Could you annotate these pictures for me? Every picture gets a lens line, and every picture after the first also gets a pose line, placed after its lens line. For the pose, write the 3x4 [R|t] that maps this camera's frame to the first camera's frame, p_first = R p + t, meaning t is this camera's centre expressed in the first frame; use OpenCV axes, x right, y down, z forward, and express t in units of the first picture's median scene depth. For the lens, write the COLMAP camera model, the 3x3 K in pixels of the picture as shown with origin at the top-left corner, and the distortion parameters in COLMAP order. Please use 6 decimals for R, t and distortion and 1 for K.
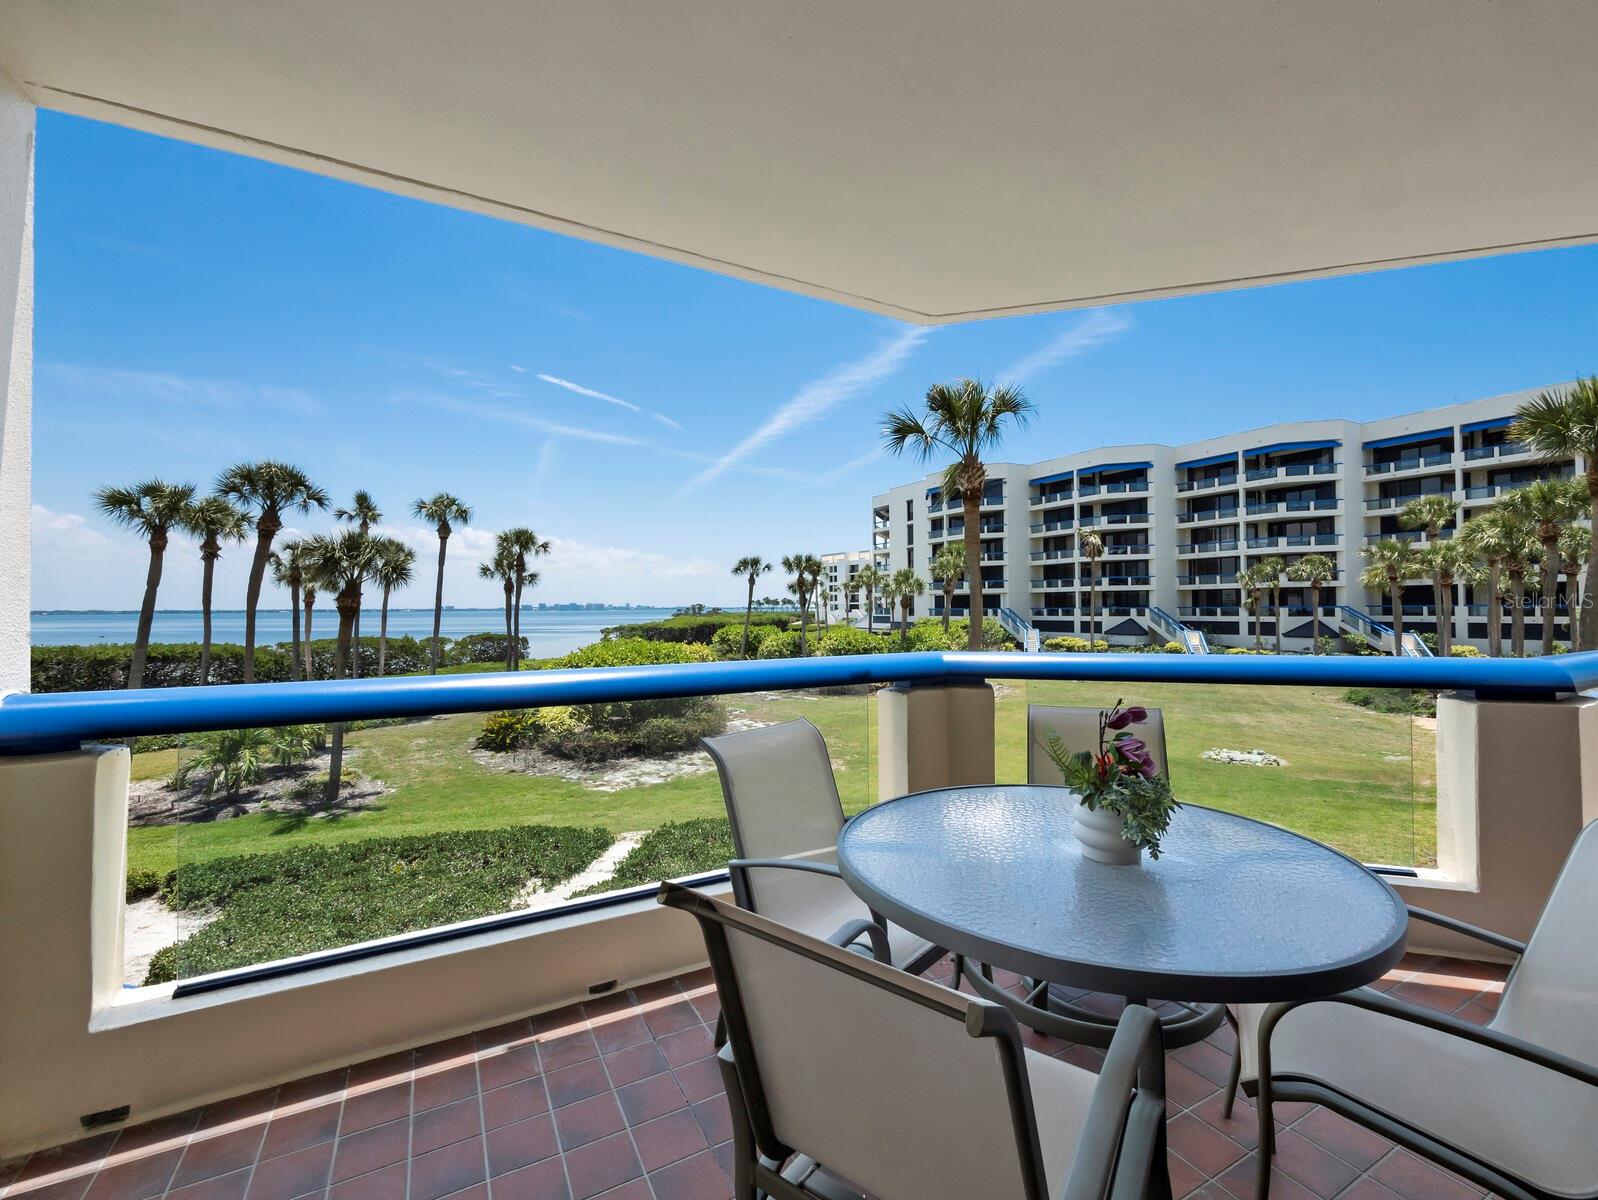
lens RADIAL K [[675.3, 0, 809.2], [0, 675.3, 597.3], [0, 0, 1]] dist [-0.002394, 0.002835]
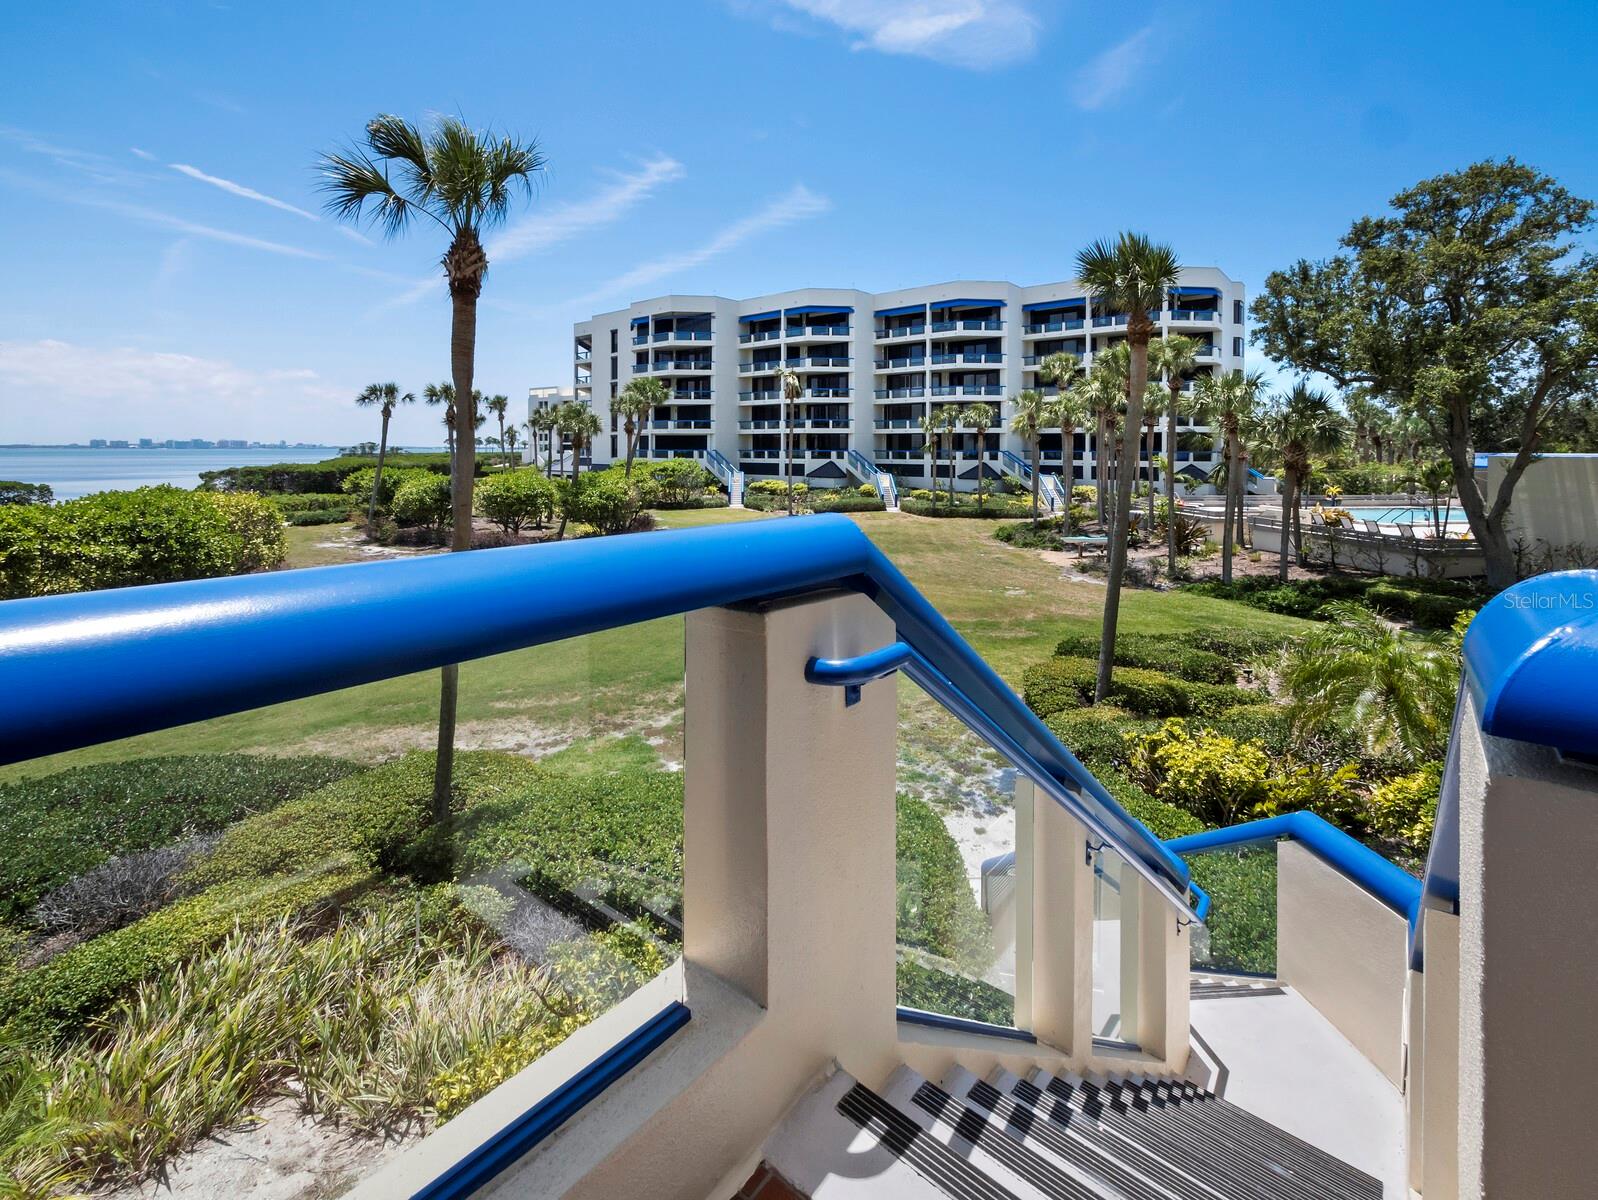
lens RADIAL K [[707.9, 0, 807.5], [0, 707.9, 450.5], [0, 0, 1]] dist [-0.002563, 0.000568]
pose [[0.931708, 0.009048, 0.363095, 0.069925], [-0.014984, 0.999796, 0.013537, 0.001646], [-0.362899, -0.018054, 0.931654, 0.036662]]
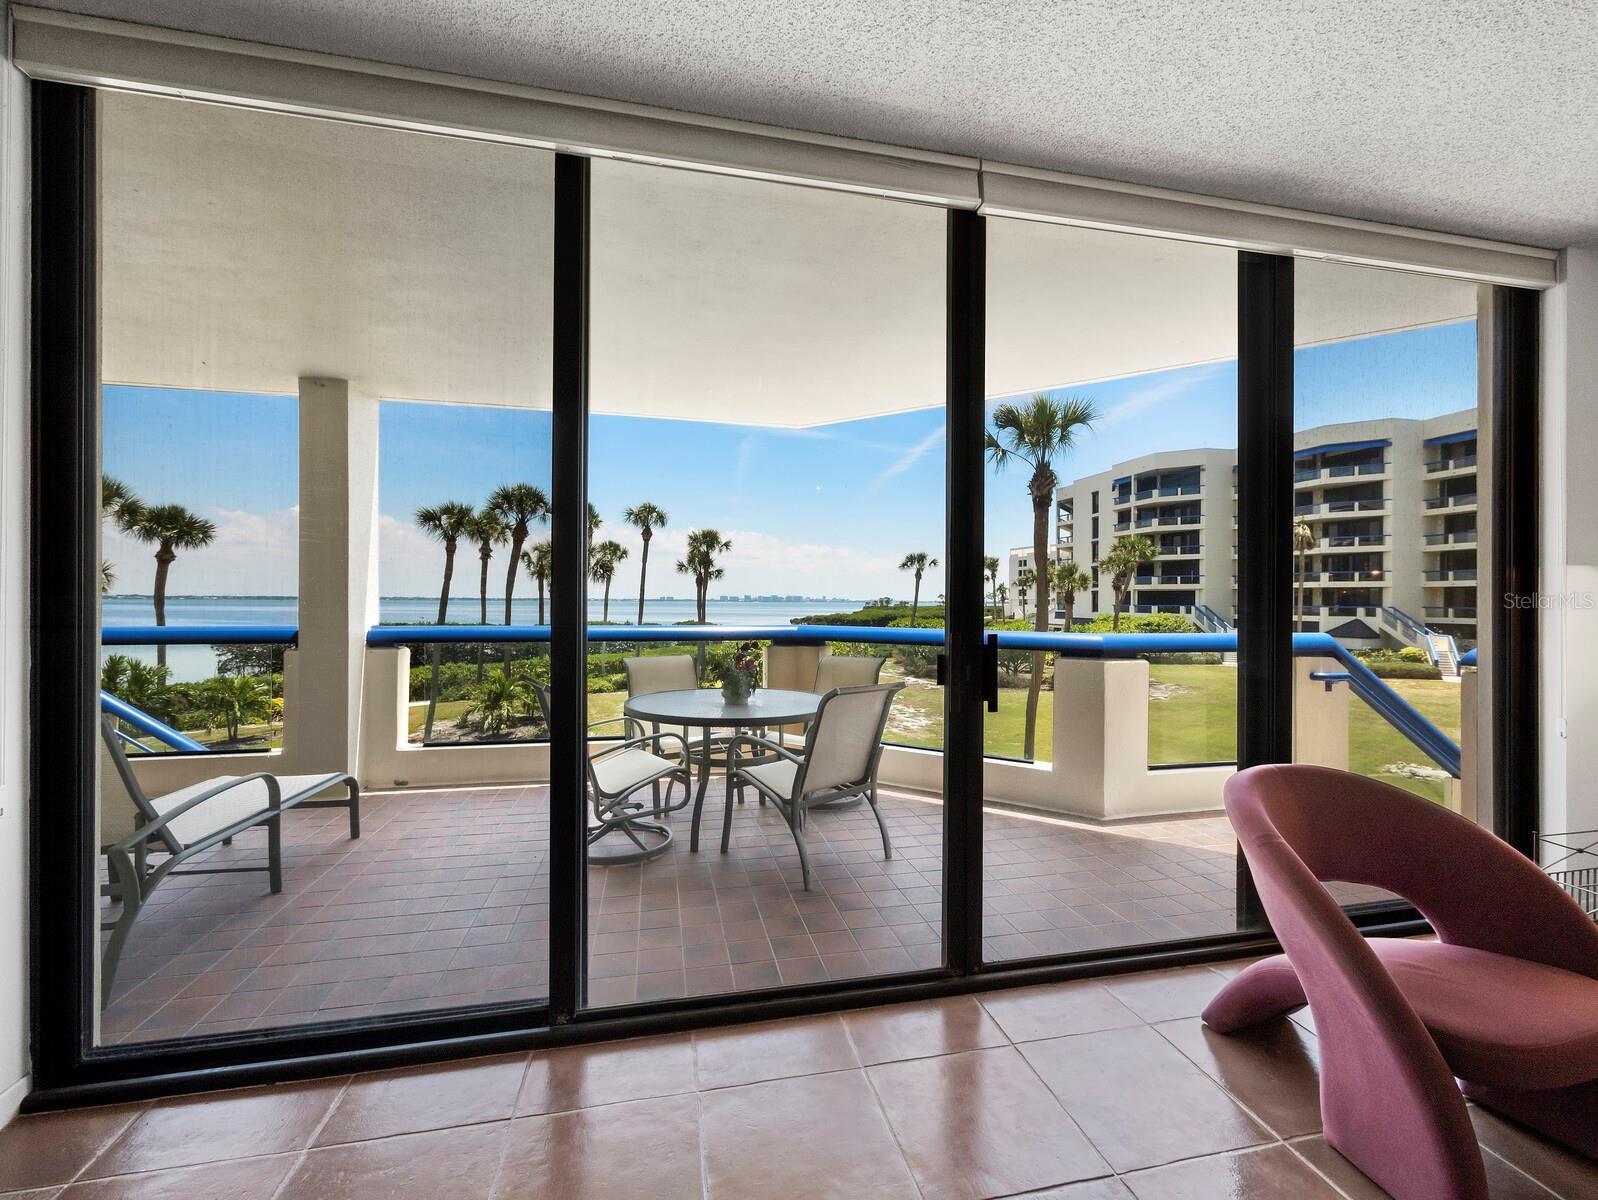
lens RADIAL K [[675.3, 0, 814.7], [0, 675.3, 600.7], [0, 0, 1]] dist [-0.002394, 0.002835]
pose [[0.962415, 0.012534, -0.271292, 0.040578], [-0.008672, 0.999843, 0.015431, -0.000348], [0.271443, -0.012498, 0.962373, -0.040758]]
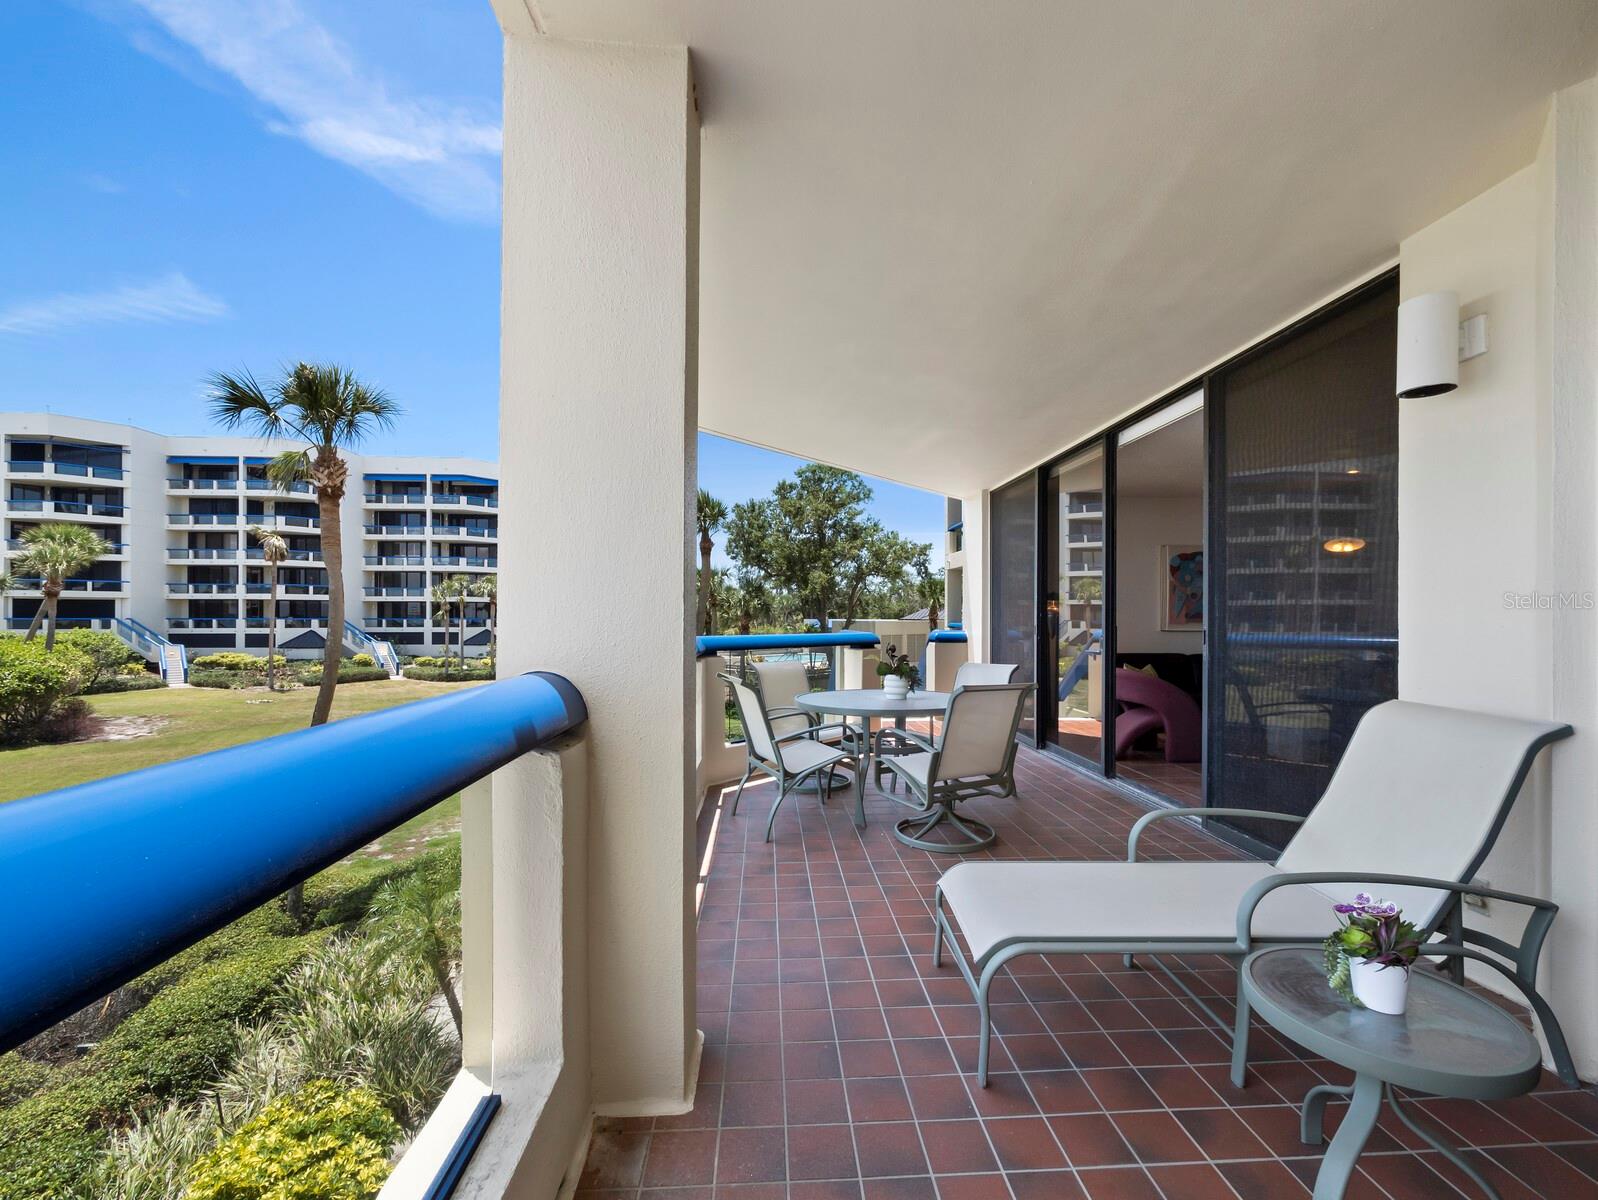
lens RADIAL K [[675.3, 0, 799.0], [0, 675.3, 611.8], [0, 0, 1]] dist [-0.002394, 0.002835]
pose [[0.433817, 0.016547, 0.900849, -0.076134], [-0.017732, 0.999794, -0.009826, 0.003458], [-0.900826, -0.011711, 0.434021, -0.001316]]
